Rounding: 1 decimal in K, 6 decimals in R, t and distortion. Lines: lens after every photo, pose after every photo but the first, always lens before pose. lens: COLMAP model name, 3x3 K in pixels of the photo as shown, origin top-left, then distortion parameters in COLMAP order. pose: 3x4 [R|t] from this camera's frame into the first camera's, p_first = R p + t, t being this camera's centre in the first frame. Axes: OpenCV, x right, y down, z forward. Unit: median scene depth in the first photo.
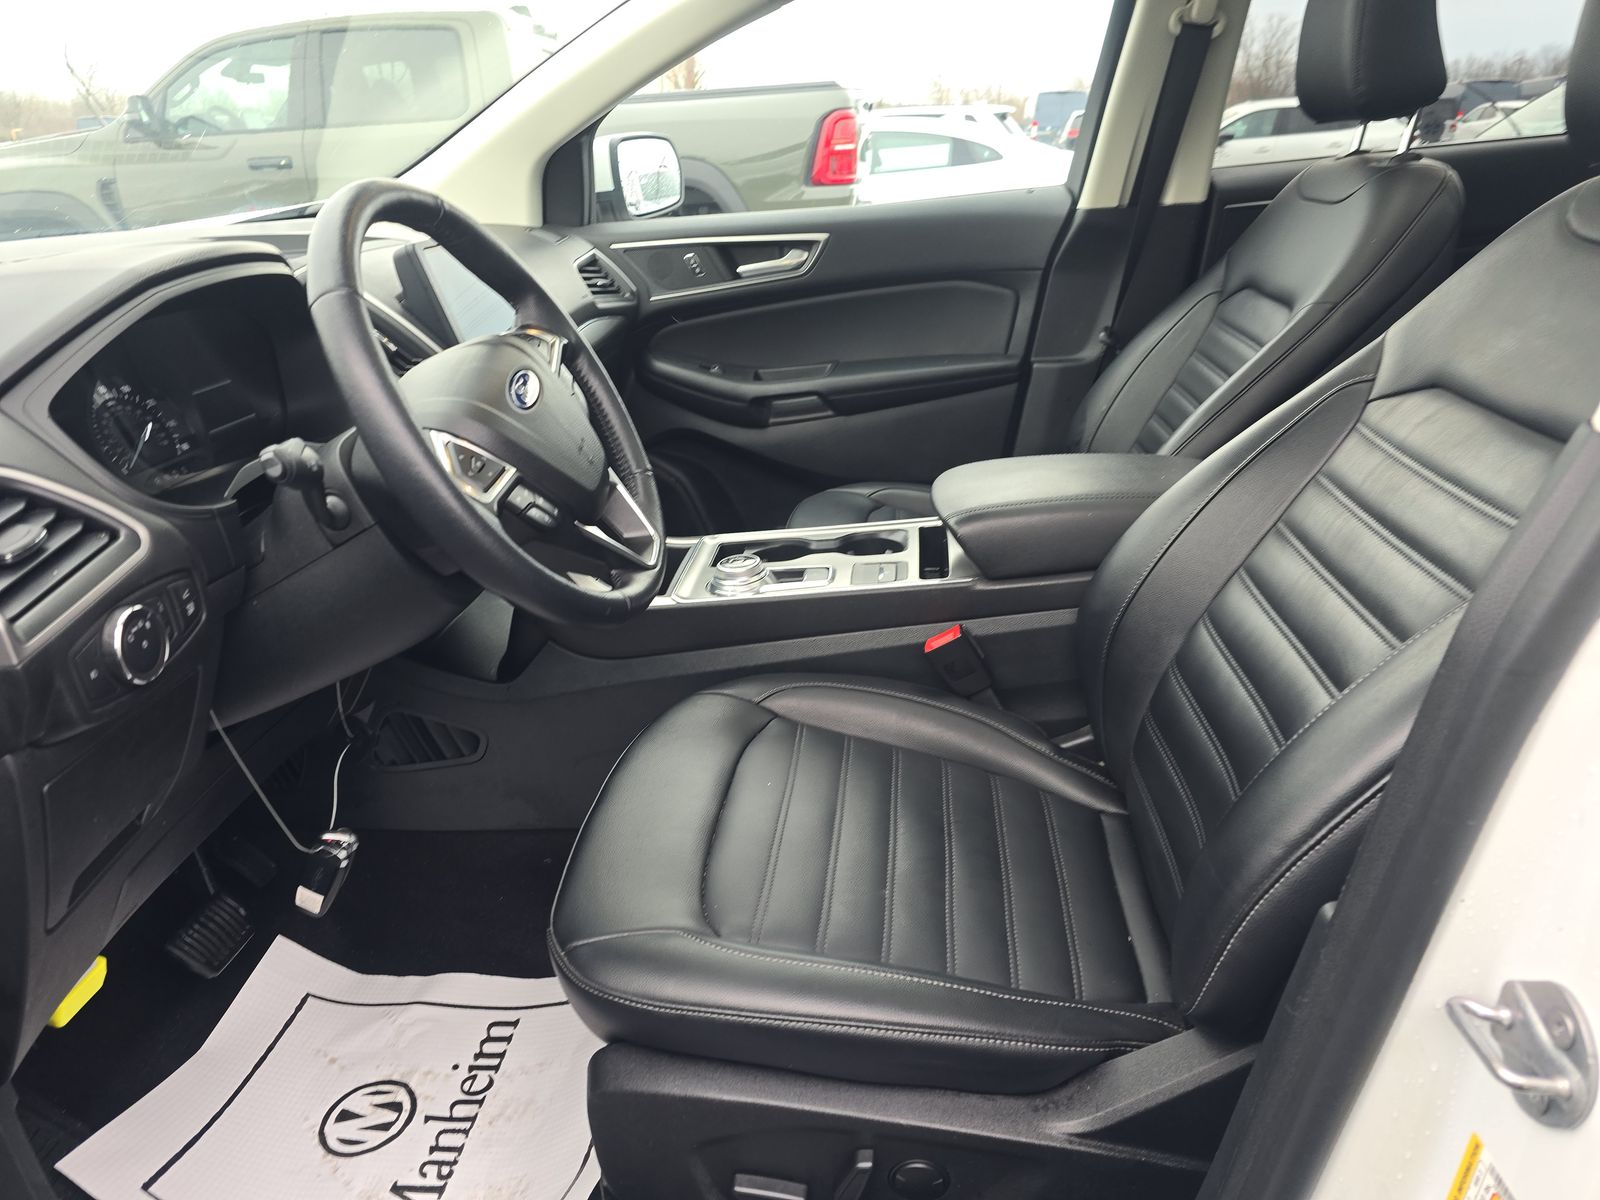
lens RADIAL K [[1089.4, 0, 804.7], [0, 1089.4, 593.1], [0, 0, 1]] dist [0.061513, -0.038514]
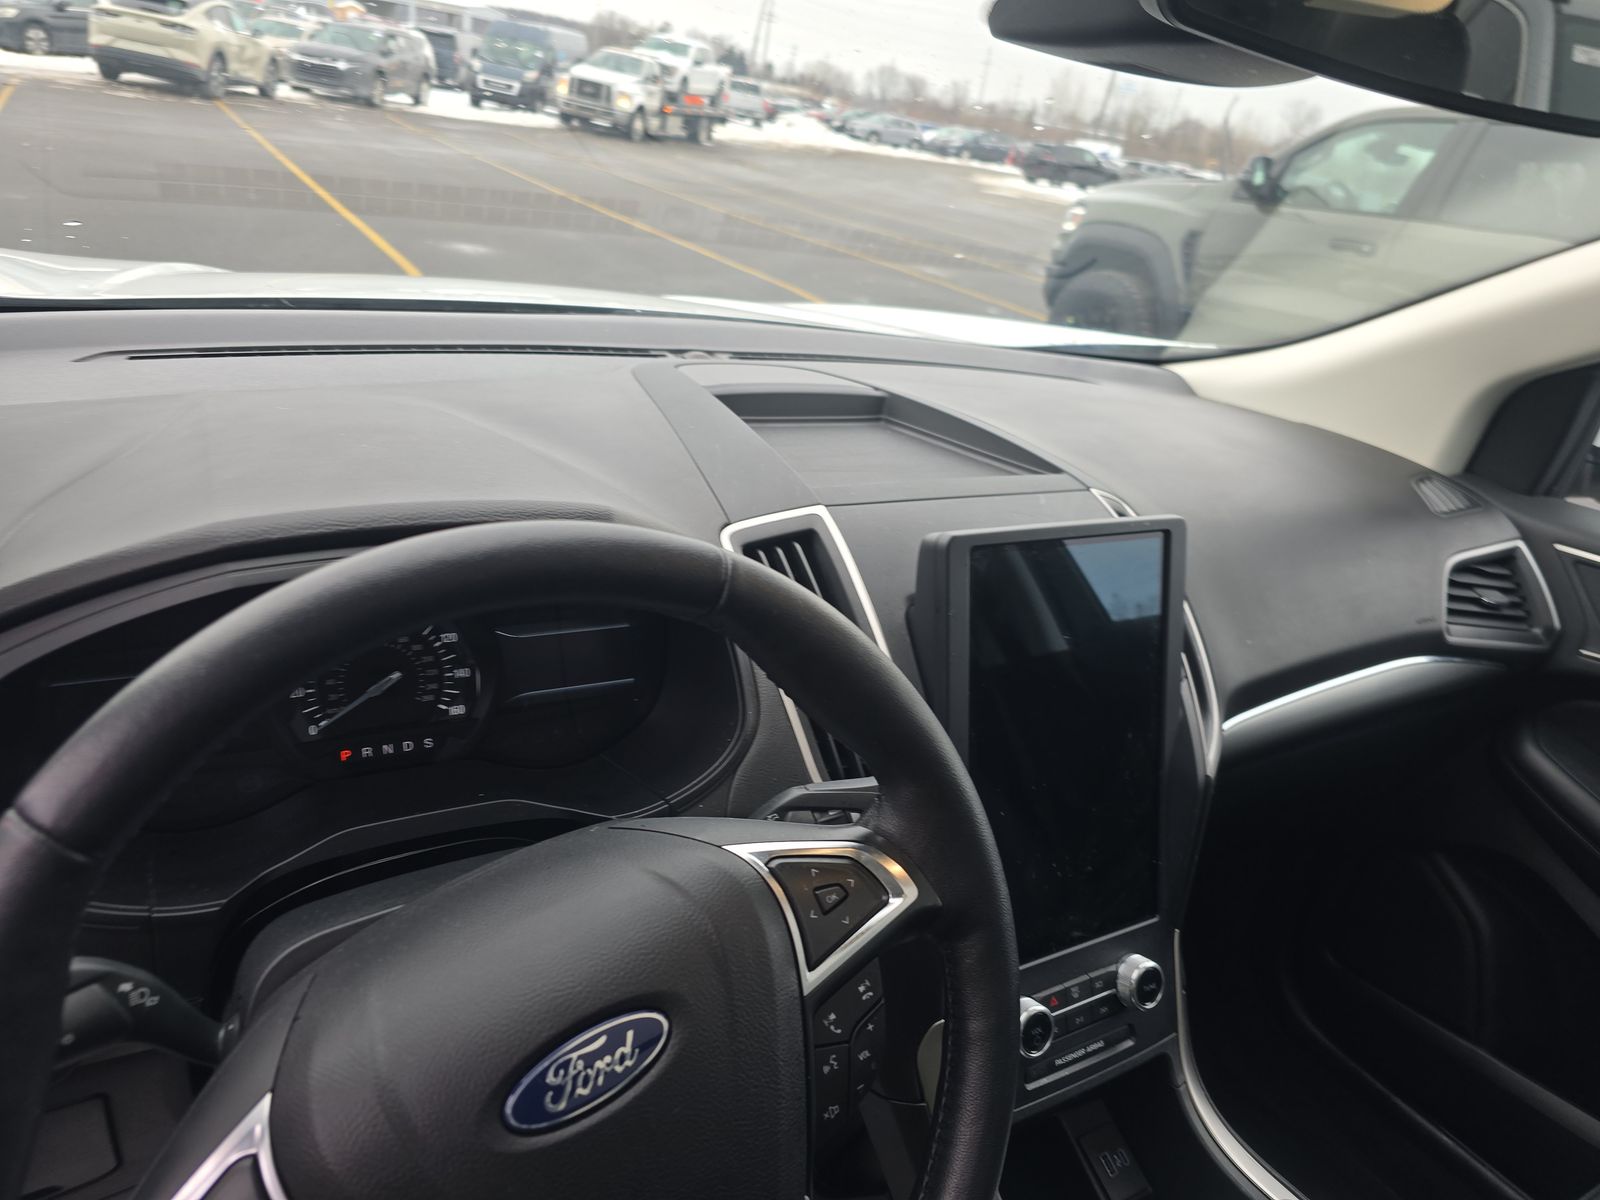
lens RADIAL K [[1064.0, 0, 800.0], [0, 1064.0, 600.0], [0, 0, 1]] dist [0.076824, -0.092913]
pose [[0.581431, 0.433389, -0.688558, -0.008313], [-0.454695, 0.874903, 0.166725, -0.333922], [0.674678, 0.216145, 0.705755, 0.554581]]
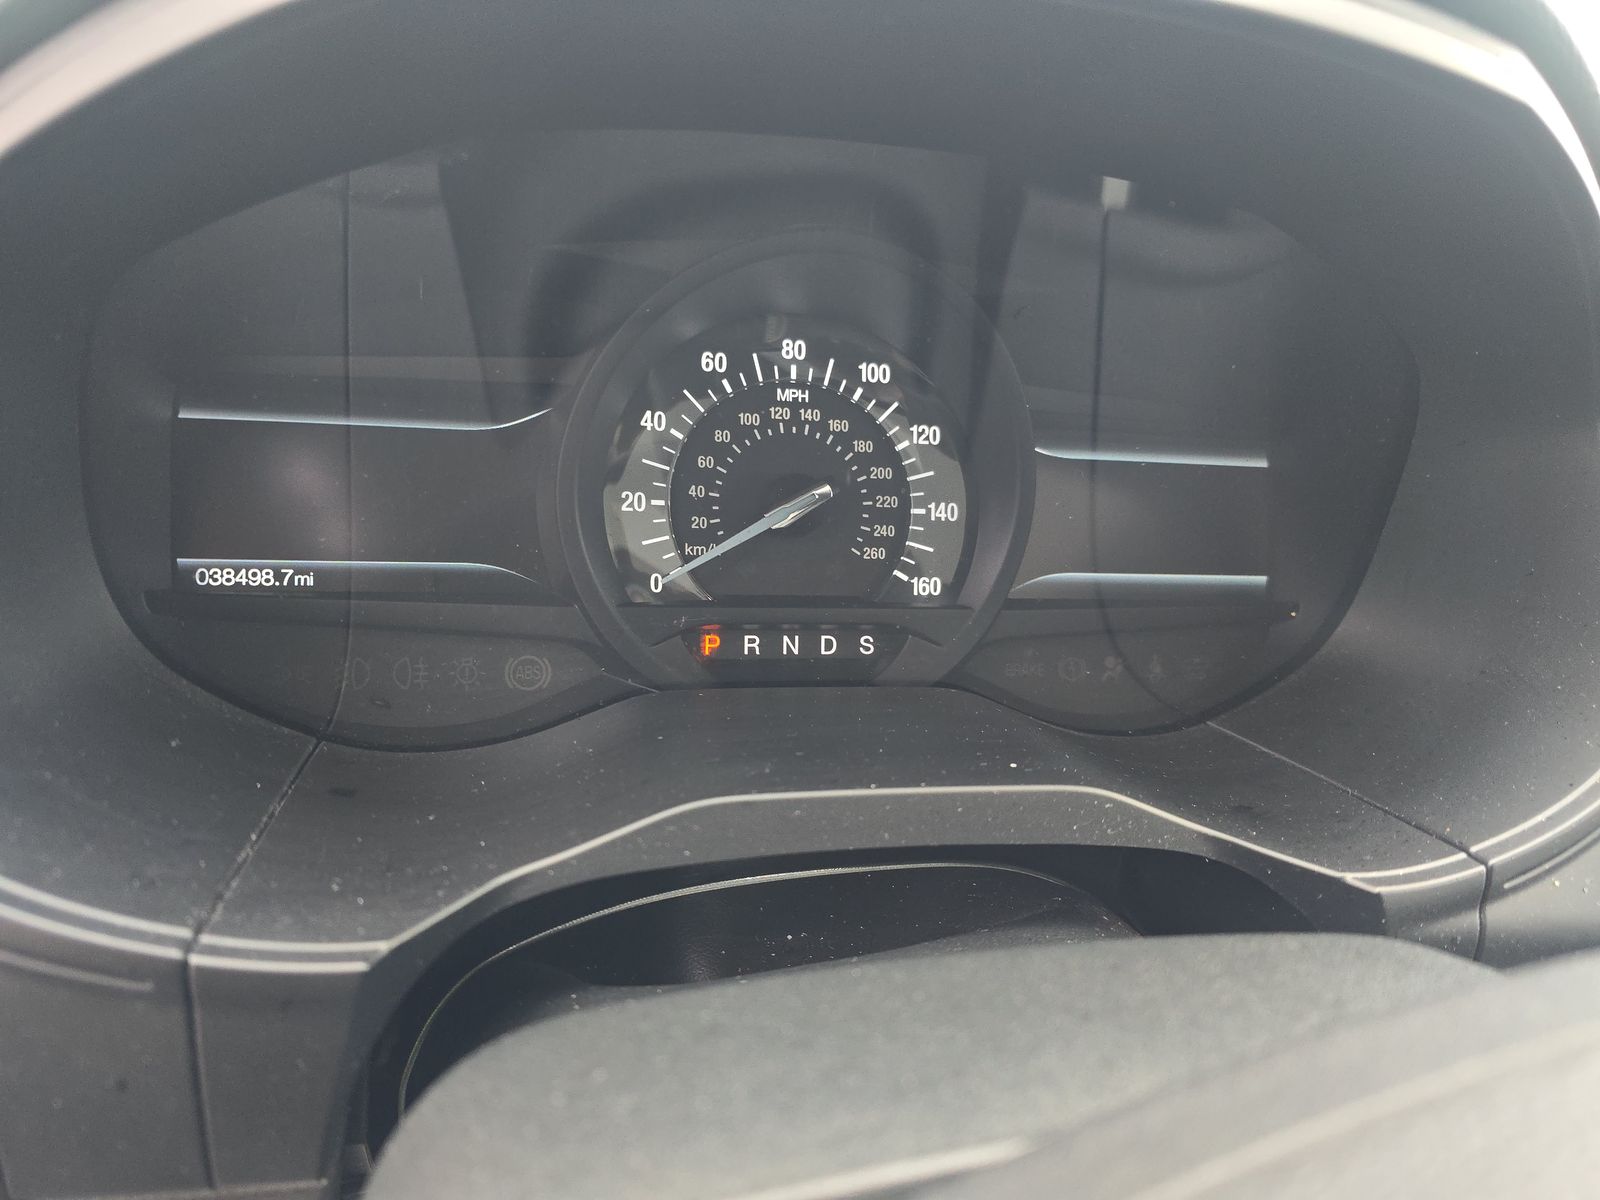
lens RADIAL K [[1085.6, 0, 800.0], [0, 1085.6, 600.0], [0, 0, 1]] dist [0.039245, -0.044952]
pose [[0.300087, 0.475853, -0.826747, -0.252654], [-0.467058, 0.828993, 0.307616, -0.176511], [0.831748, 0.293827, 0.471021, 0.685631]]
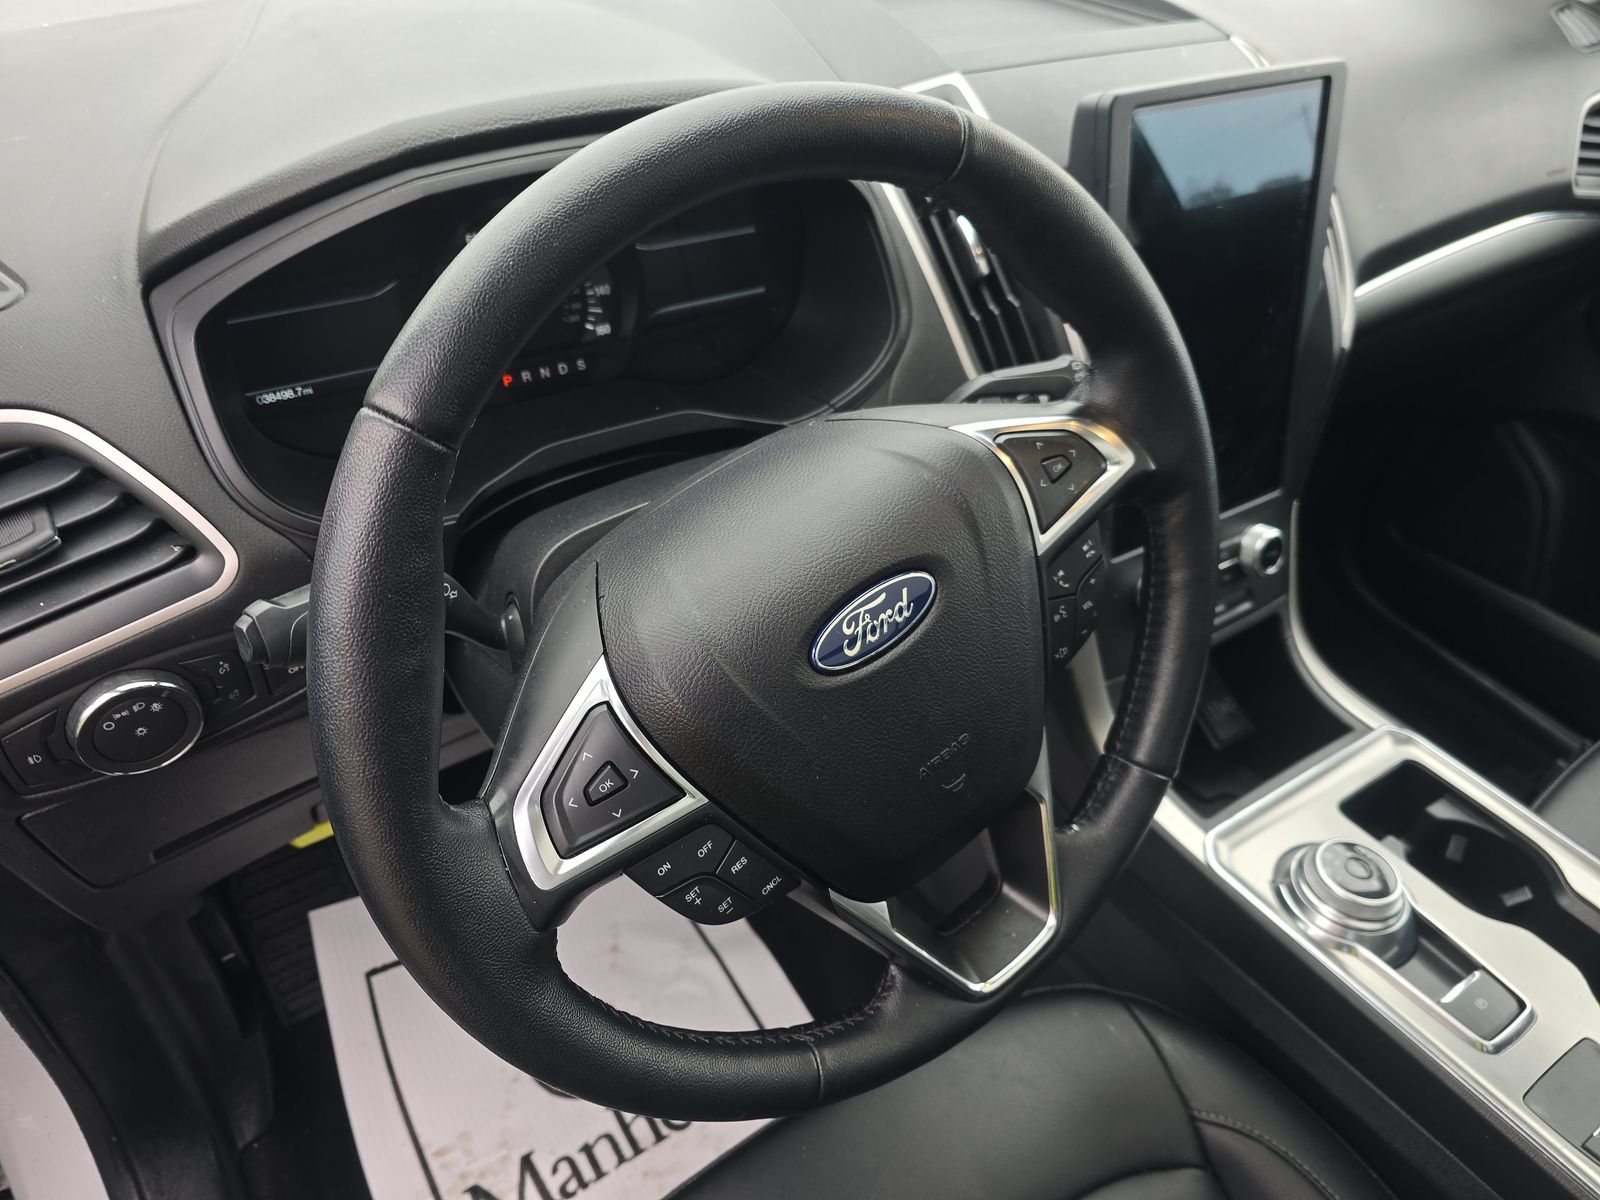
lens RADIAL K [[1085.6, 0, 800.0], [0, 1085.6, 600.0], [0, 0, 1]] dist [0.039245, -0.044952]
pose [[0.610666, 0.594686, -0.522911, -0.034320], [-0.392202, 0.800786, 0.452680, -0.291429], [0.687942, -0.071349, 0.722250, 0.496207]]
